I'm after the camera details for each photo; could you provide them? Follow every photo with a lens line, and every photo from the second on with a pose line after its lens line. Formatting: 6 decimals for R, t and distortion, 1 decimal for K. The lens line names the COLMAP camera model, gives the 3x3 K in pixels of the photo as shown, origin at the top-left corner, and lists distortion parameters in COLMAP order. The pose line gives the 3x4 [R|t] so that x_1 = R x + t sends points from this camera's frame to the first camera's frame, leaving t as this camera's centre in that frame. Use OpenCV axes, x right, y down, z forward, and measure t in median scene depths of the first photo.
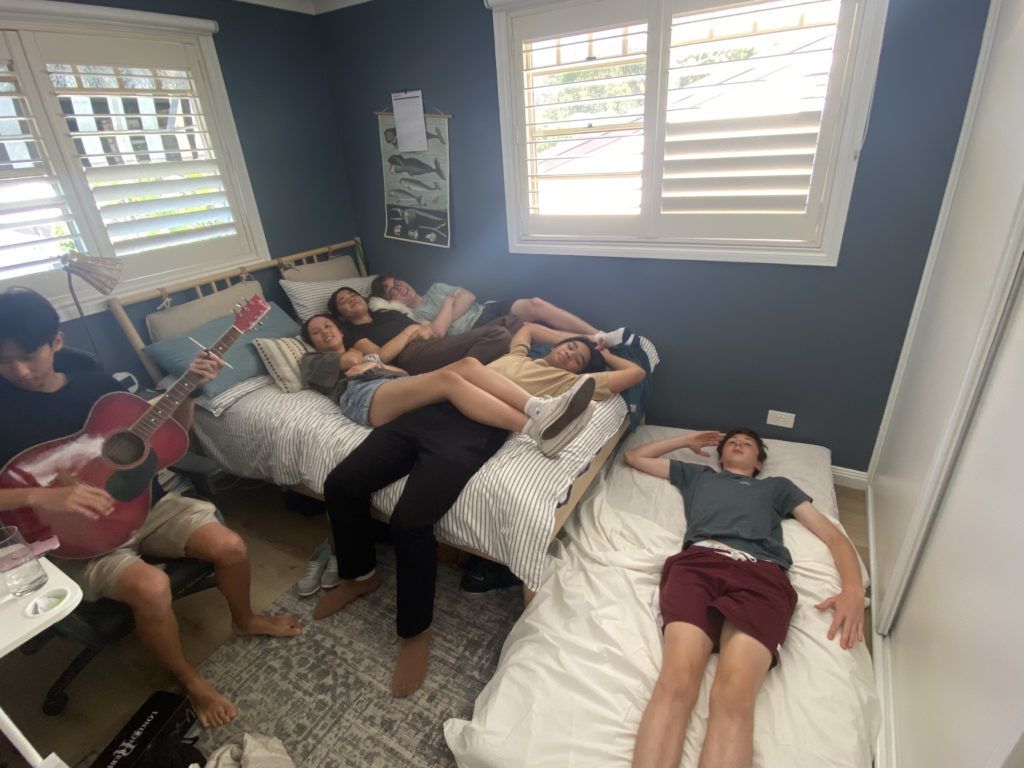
lens RADIAL K [[511.5, 0, 512.0], [0, 511.5, 384.0], [0, 0, 1]] dist [0.044967, -0.040061]
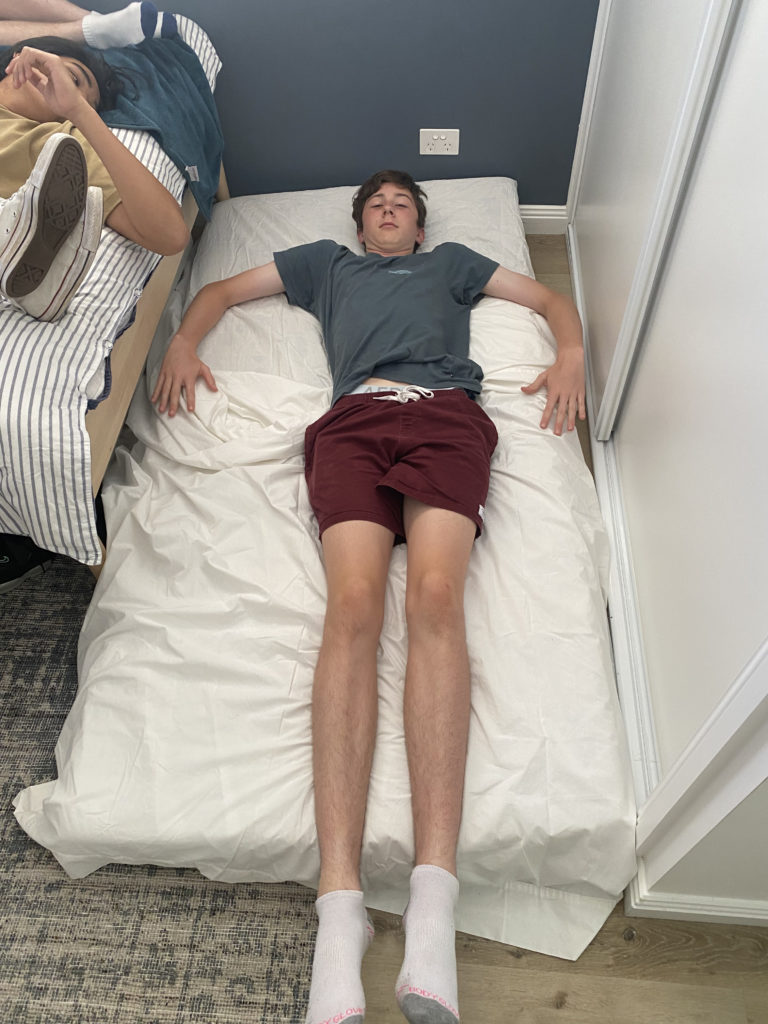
lens RADIAL K [[812.1, 0, 384.0], [0, 812.1, 512.0], [0, 0, 1]] dist [0.002737, -0.002791]
pose [[0.898708, -0.324591, 0.294899, 0.075817], [0.165408, 0.873665, 0.457548, 0.003022], [-0.406159, -0.362423, 0.838859, 0.139440]]
